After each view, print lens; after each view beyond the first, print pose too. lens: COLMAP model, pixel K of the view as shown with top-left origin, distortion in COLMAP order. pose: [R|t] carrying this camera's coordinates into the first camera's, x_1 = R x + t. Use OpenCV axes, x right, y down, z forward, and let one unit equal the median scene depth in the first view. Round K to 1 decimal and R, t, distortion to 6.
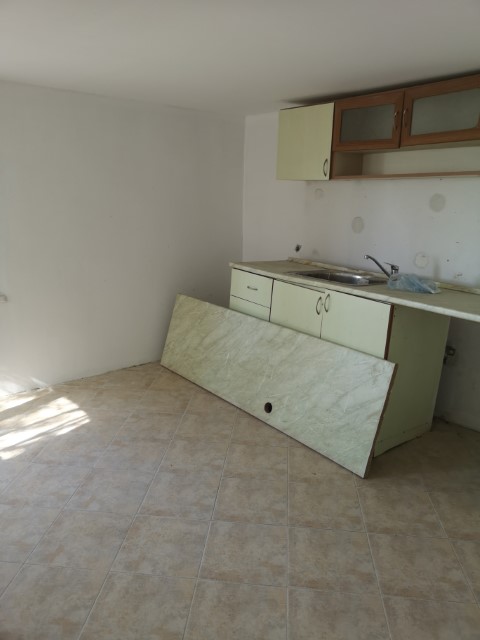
lens RADIAL K [[489.1, 0, 240.9], [0, 489.1, 322.3], [0, 0, 1]] dist [0.050731, -0.047083]
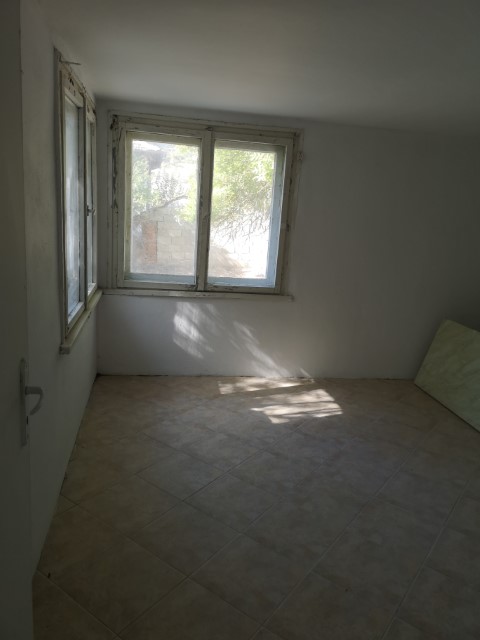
lens RADIAL K [[489.1, 0, 235.8], [0, 489.1, 320.1], [0, 0, 1]] dist [0.050731, -0.047083]
pose [[0.854979, 0.152265, -0.495808, 0.011626], [-0.180201, 0.983592, -0.008676, 0.043311], [0.486352, 0.096763, 0.868389, -0.121872]]
